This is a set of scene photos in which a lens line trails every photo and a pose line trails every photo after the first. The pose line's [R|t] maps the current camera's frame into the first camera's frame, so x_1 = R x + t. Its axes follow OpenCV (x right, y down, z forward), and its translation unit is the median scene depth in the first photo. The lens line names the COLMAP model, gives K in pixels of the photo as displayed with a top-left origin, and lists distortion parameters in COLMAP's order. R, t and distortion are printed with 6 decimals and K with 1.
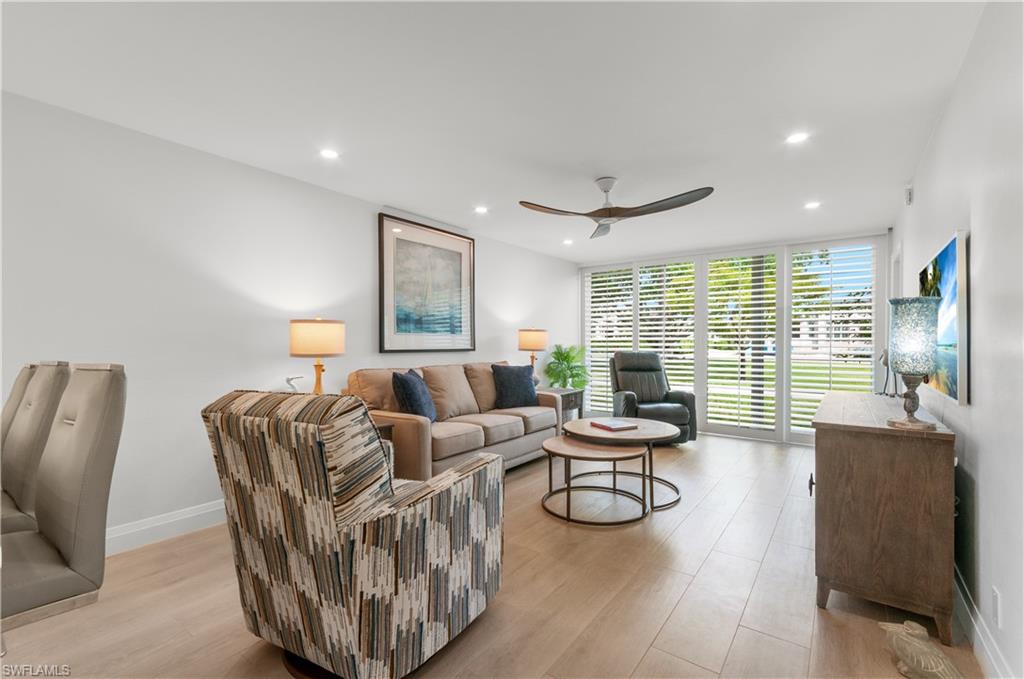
lens RADIAL K [[451.0, 0, 518.5], [0, 451.0, 343.9], [0, 0, 1]] dist [0.011027, -0.003308]
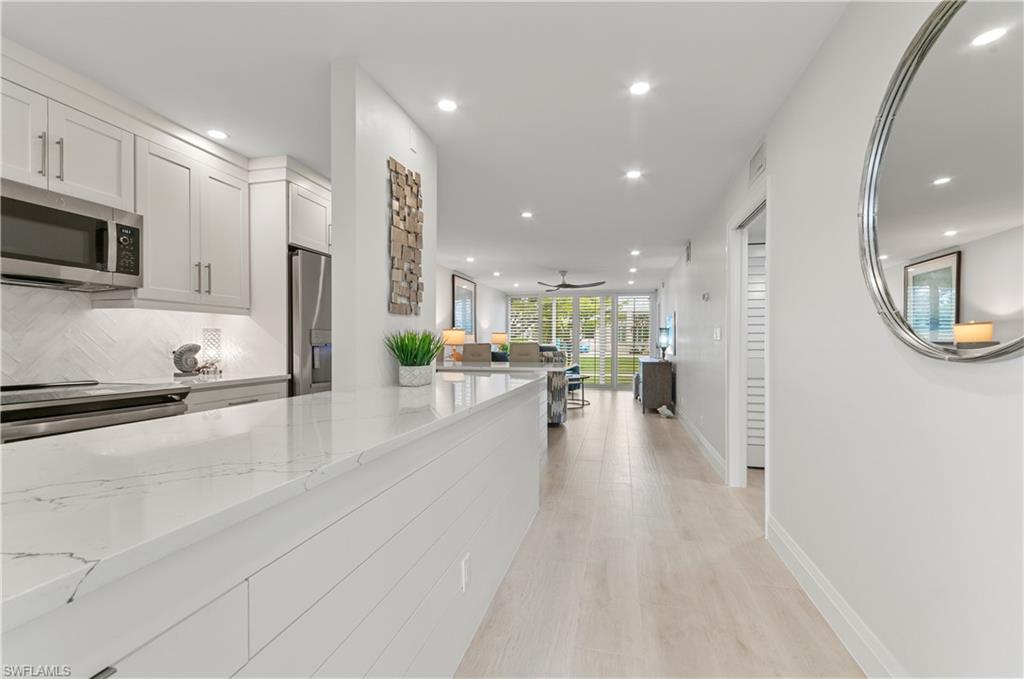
lens RADIAL K [[451.0, 0, 520.2], [0, 451.0, 345.6], [0, 0, 1]] dist [0.011027, -0.003308]
pose [[0.918664, -0.000838, 0.395040, -0.947613], [-0.000591, 0.999994, 0.003497, 0.020369], [-0.395040, -0.003446, 0.918657, -1.093046]]
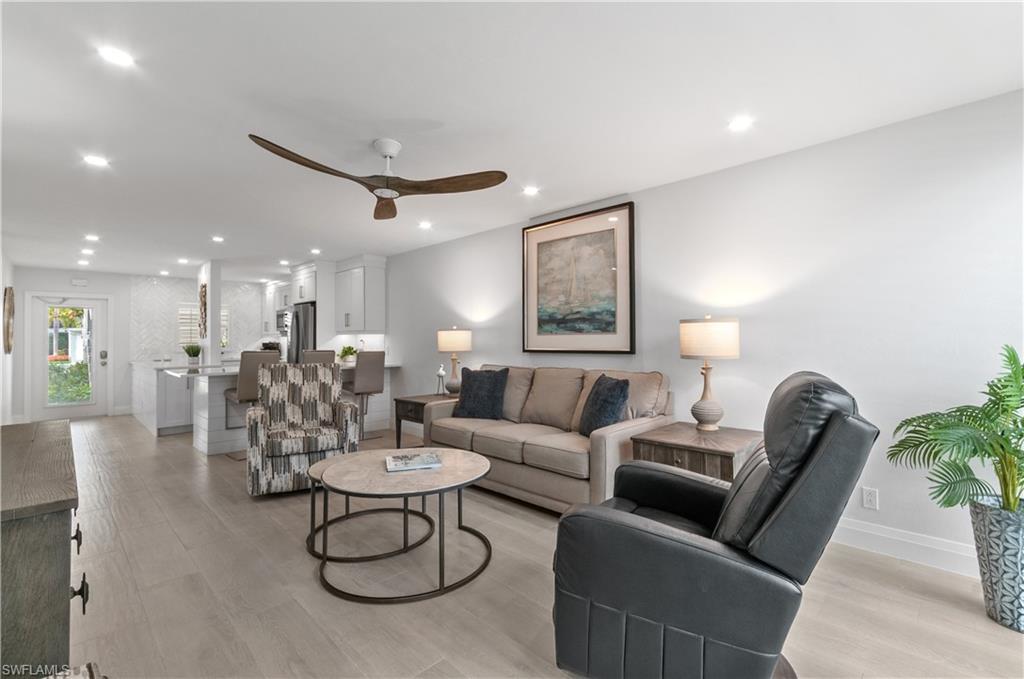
lens RADIAL K [[451.0, 0, 520.5], [0, 451.0, 331.3], [0, 0, 1]] dist [0.011027, -0.003308]
pose [[-0.134120, -0.022563, -0.990708, 0.919615], [0.001590, 0.999735, -0.022984, -0.008084], [0.990964, -0.004658, -0.134049, 1.310573]]
